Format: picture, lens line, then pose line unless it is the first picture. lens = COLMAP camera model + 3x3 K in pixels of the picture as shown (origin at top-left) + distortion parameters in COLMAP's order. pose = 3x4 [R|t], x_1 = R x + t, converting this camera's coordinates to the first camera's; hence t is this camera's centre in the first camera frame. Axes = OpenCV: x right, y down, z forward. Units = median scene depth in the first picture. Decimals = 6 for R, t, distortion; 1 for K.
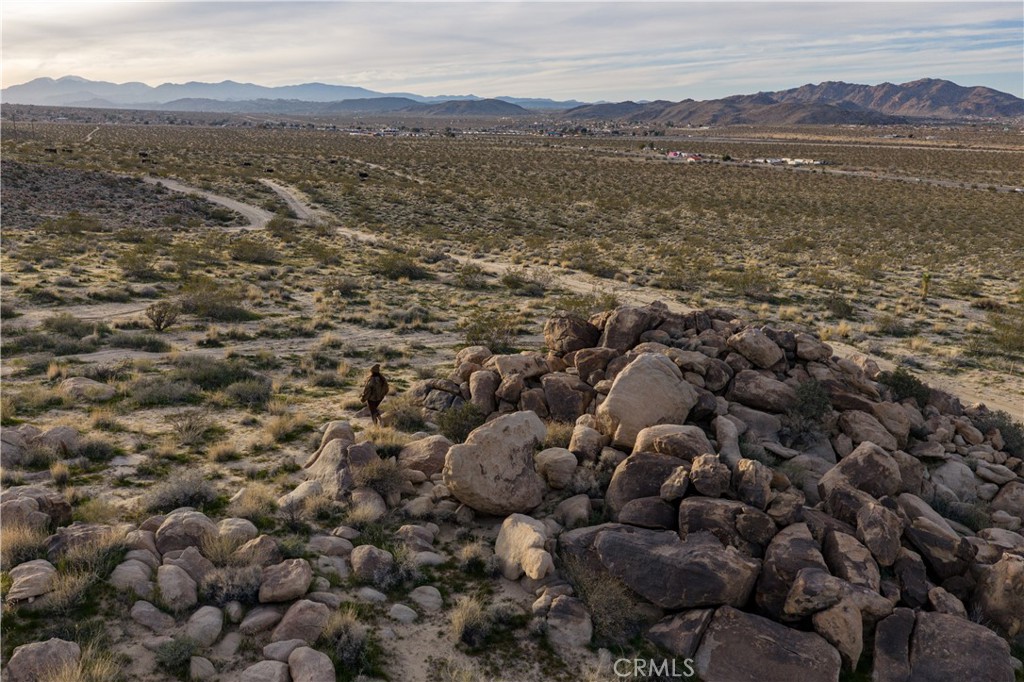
lens RADIAL K [[851.0, 0, 515.6], [0, 851.0, 342.9], [0, 0, 1]] dist [0.014933, -0.032692]
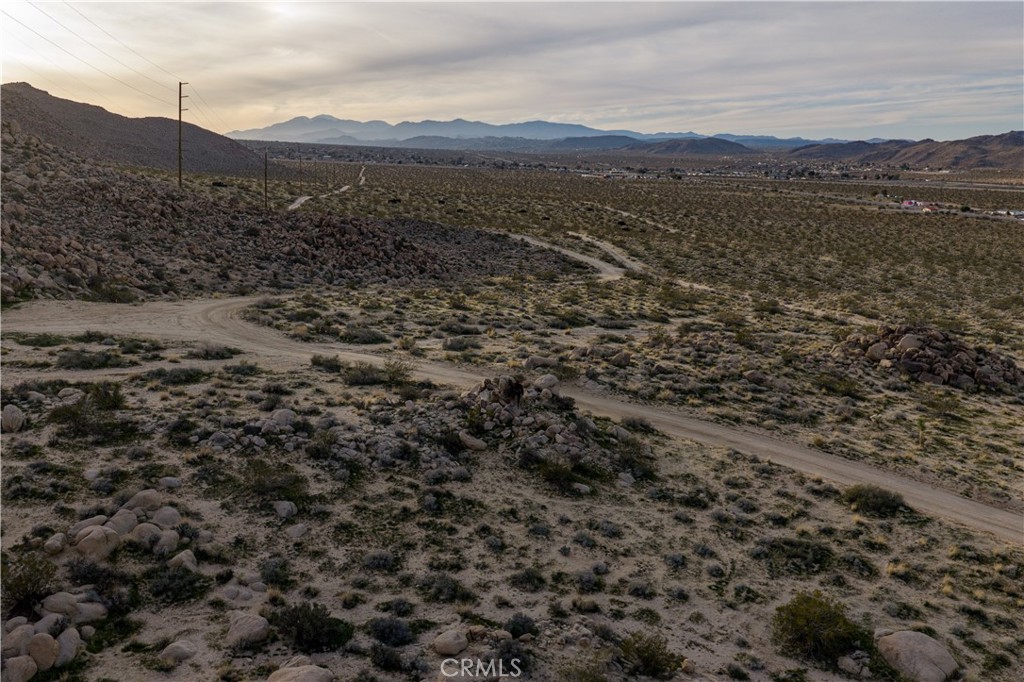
lens RADIAL K [[851.0, 0, 515.6], [0, 851.0, 342.9], [0, 0, 1]] dist [0.014933, -0.032692]
pose [[0.969725, 0.059093, -0.236944, -0.029919], [-0.068636, 0.997121, -0.032224, 0.013106], [0.234357, 0.047512, 0.970989, -0.145623]]
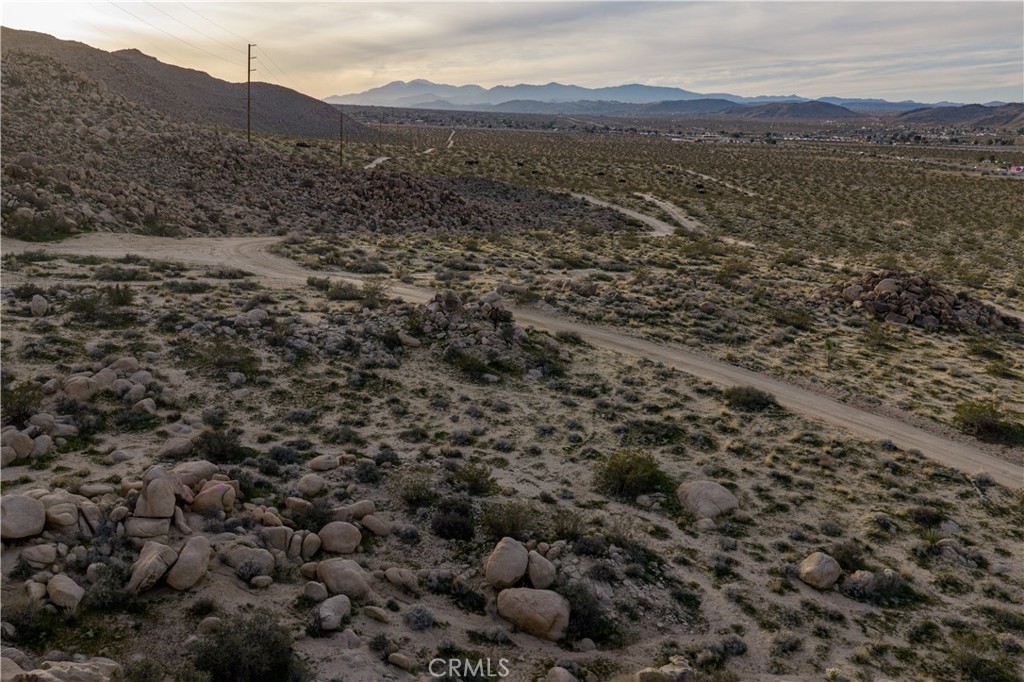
lens RADIAL K [[851.0, 0, 515.6], [0, 851.0, 342.9], [0, 0, 1]] dist [0.014933, -0.032692]
pose [[0.938113, 0.093749, -0.333398, -0.006326], [-0.093968, 0.995454, 0.015508, 0.018489], [0.333336, 0.016781, 0.942659, -0.155420]]
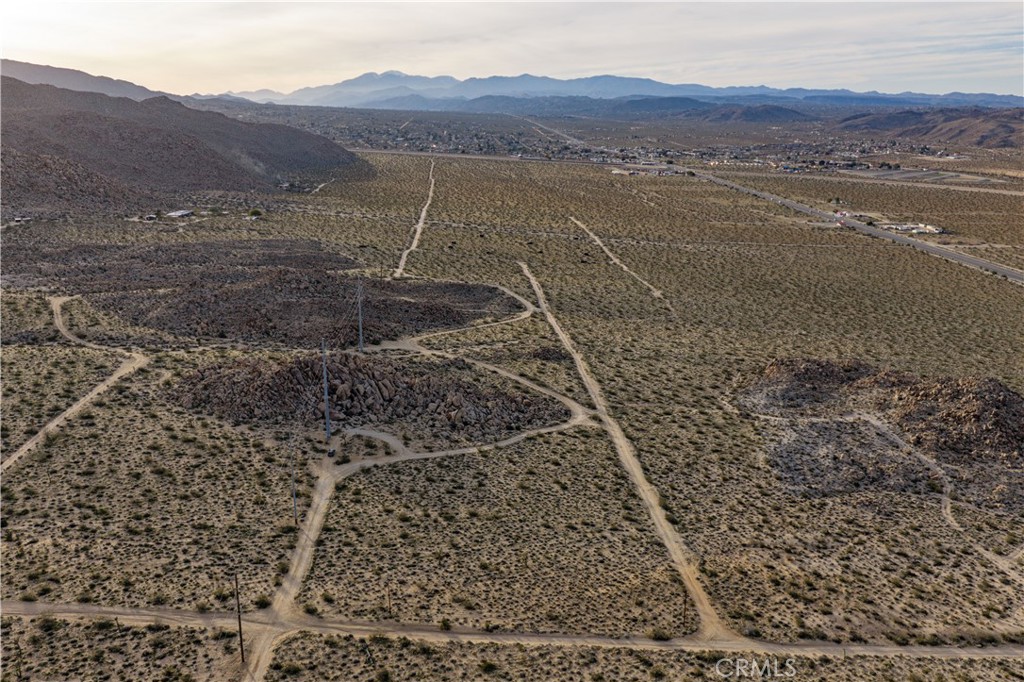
lens RADIAL K [[851.0, 0, 515.6], [0, 851.0, 342.9], [0, 0, 1]] dist [0.014933, -0.032692]
pose [[0.948015, 0.085884, -0.306418, 0.255236], [-0.082041, 0.996305, 0.025423, -0.025960], [0.307469, 0.001037, 0.951557, -0.823852]]
